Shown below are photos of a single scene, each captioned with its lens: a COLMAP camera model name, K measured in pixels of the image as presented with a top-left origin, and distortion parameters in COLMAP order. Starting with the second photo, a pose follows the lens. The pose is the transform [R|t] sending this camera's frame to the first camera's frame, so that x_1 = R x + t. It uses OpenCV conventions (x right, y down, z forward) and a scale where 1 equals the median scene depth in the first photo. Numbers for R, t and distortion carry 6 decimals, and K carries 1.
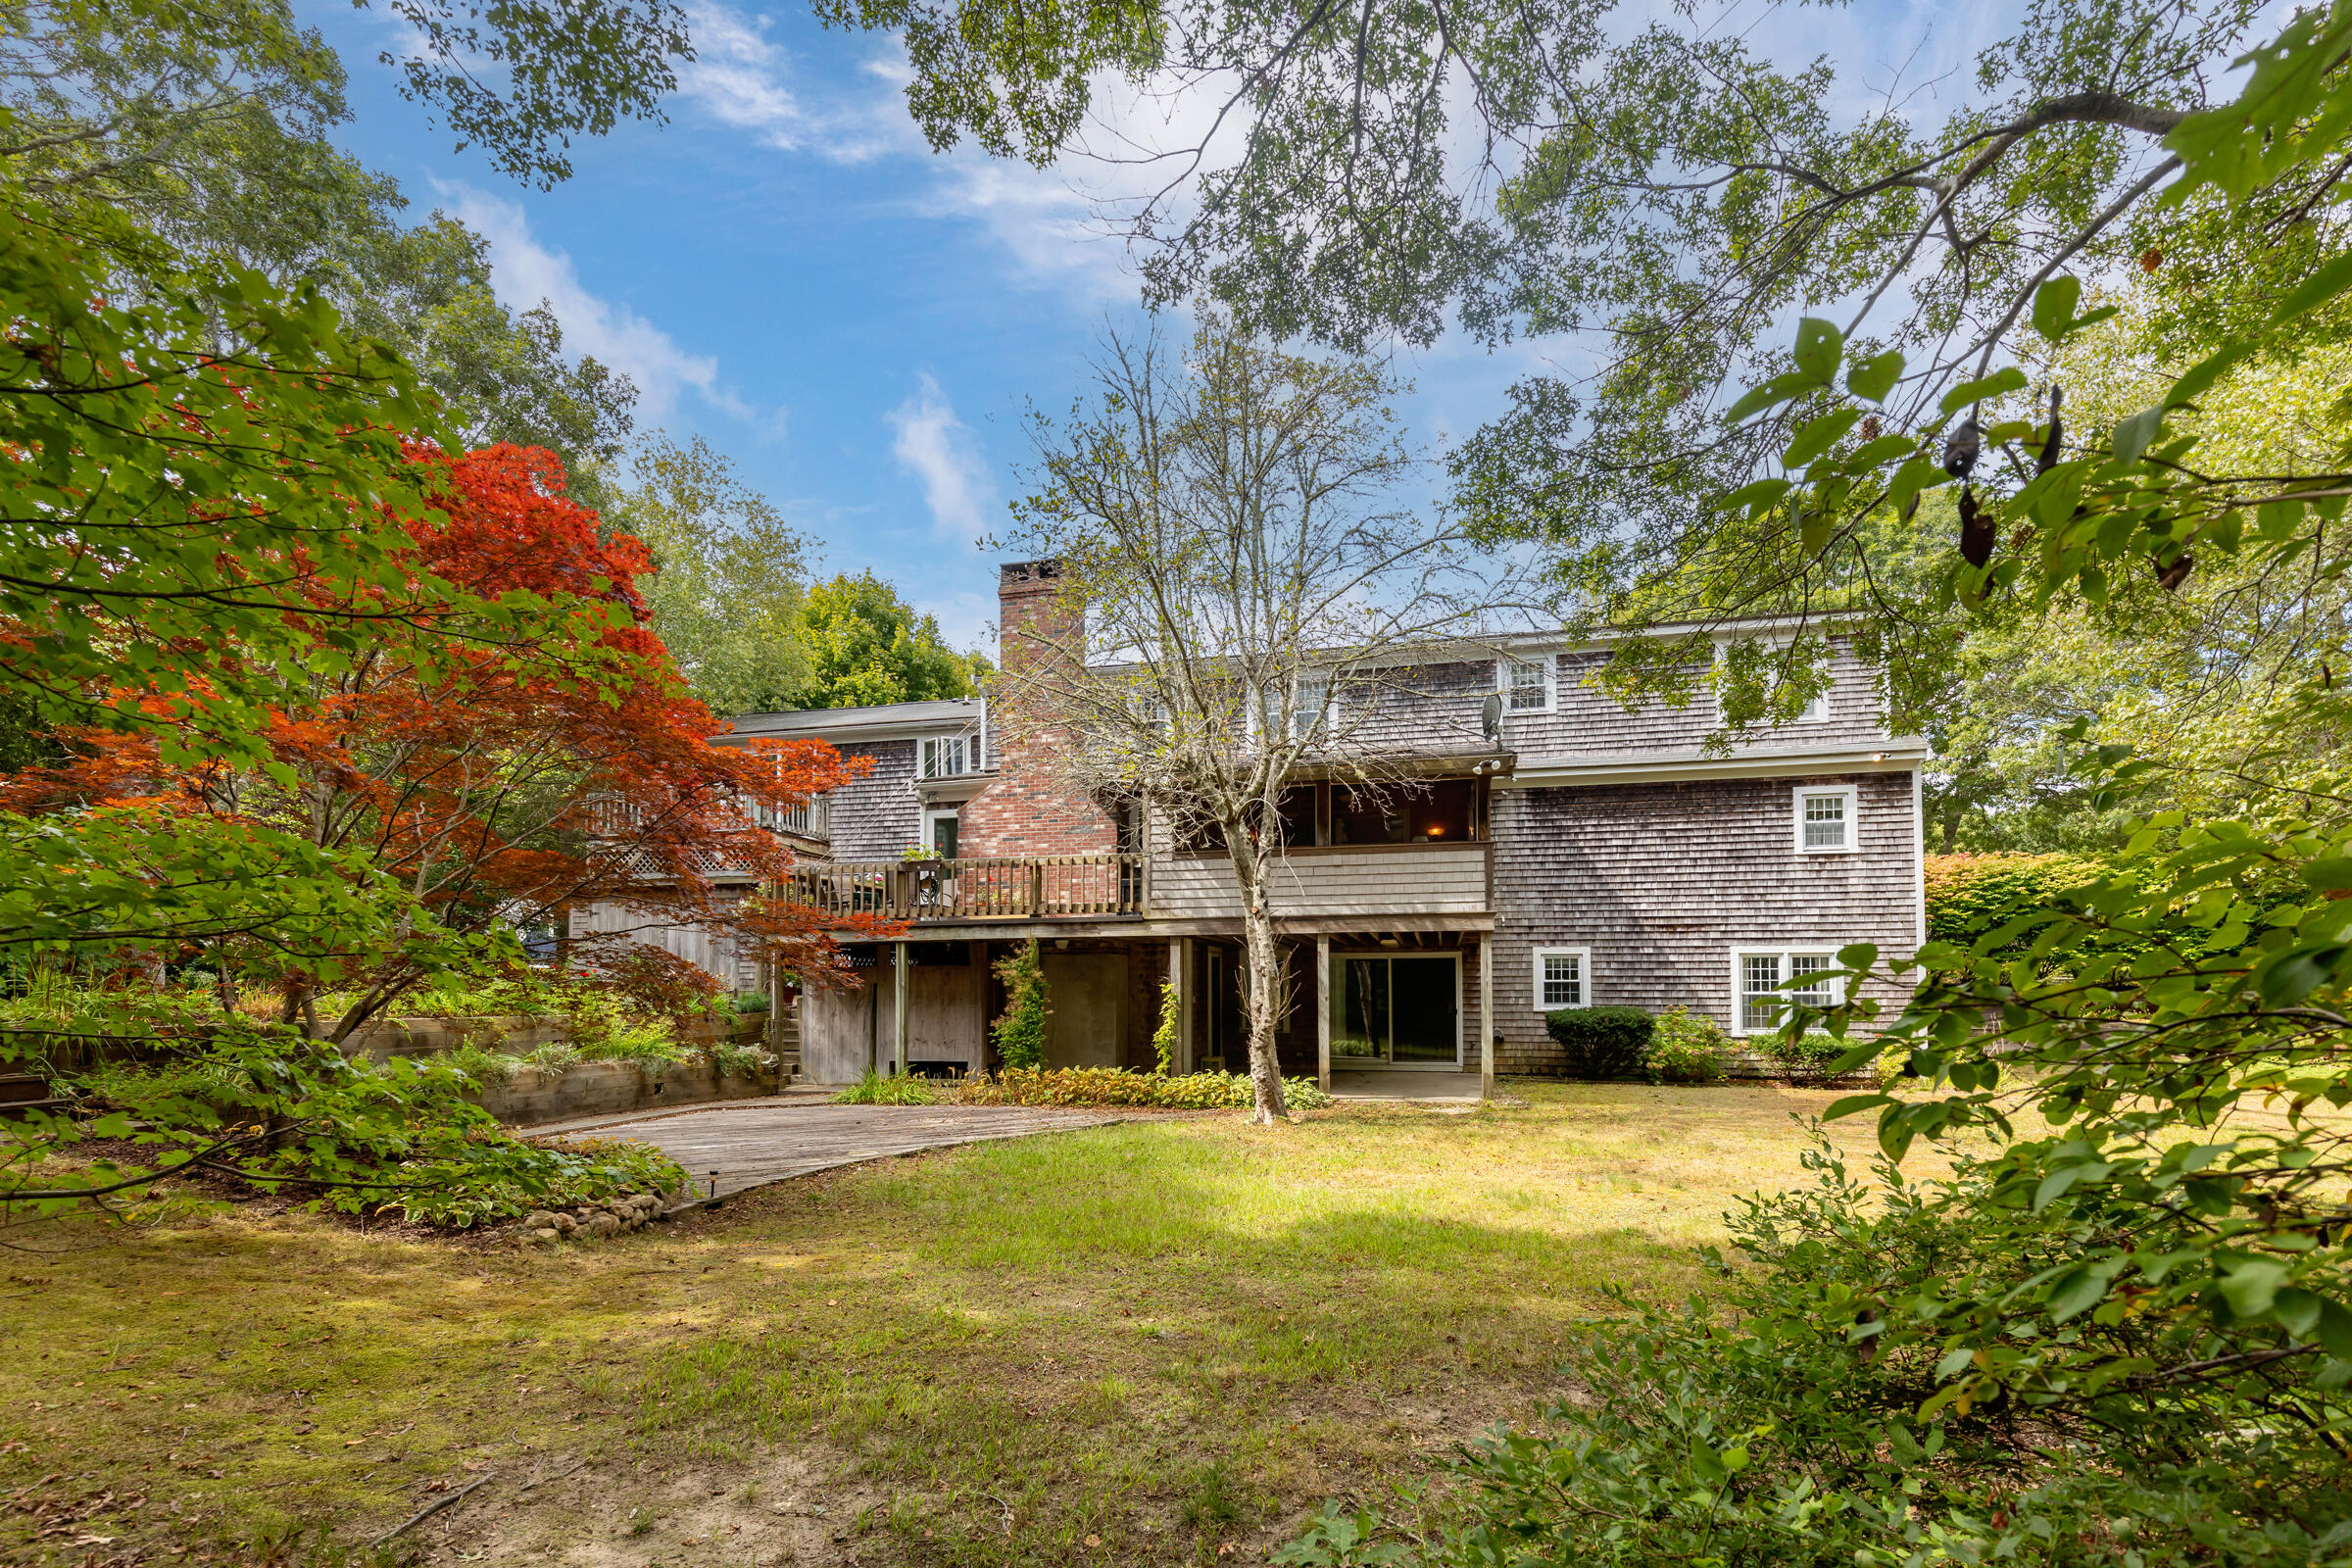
lens RADIAL K [[1079.9, 0, 1175.9], [0, 1079.9, 811.7], [0, 0, 1]] dist [-0.000504, -0.000923]
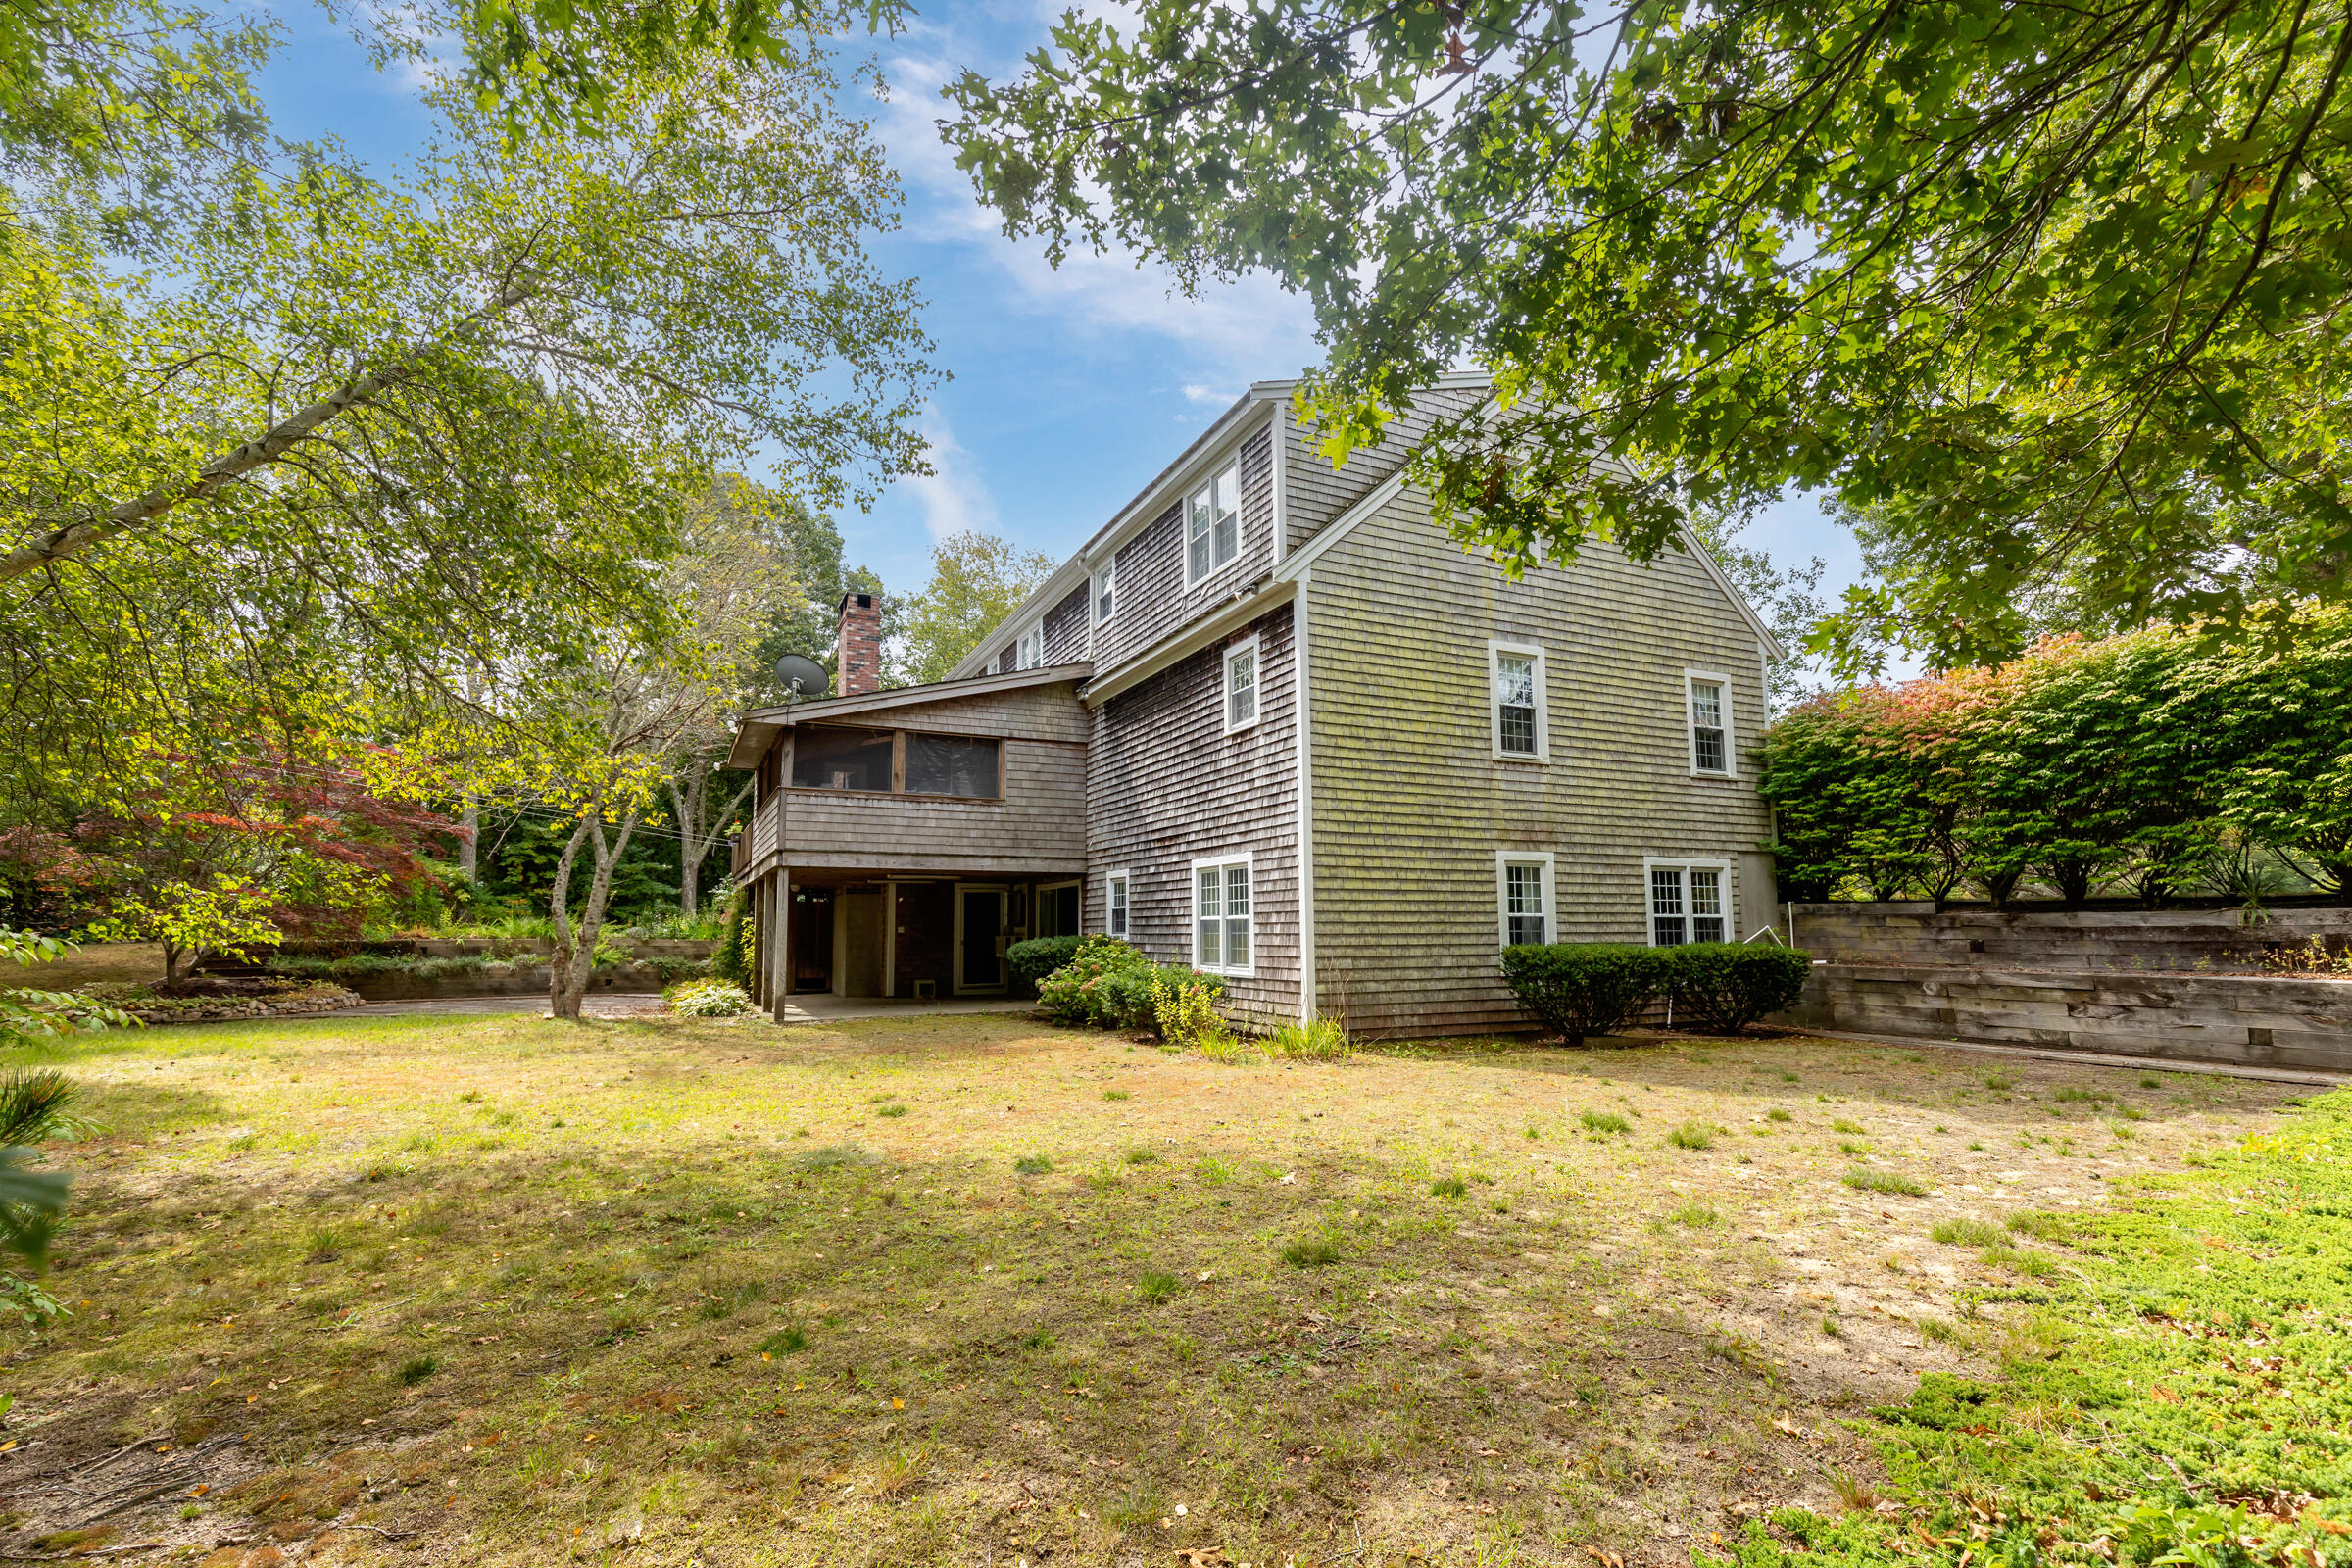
lens RADIAL K [[1079.9, 0, 1175.9], [0, 1079.9, 811.7], [0, 0, 1]] dist [-0.000504, -0.000923]
pose [[0.623606, -0.097370, -0.775651, 1.022443], [0.126550, 0.991699, -0.022748, 0.093665], [0.771428, -0.083973, 0.630752, 0.426286]]
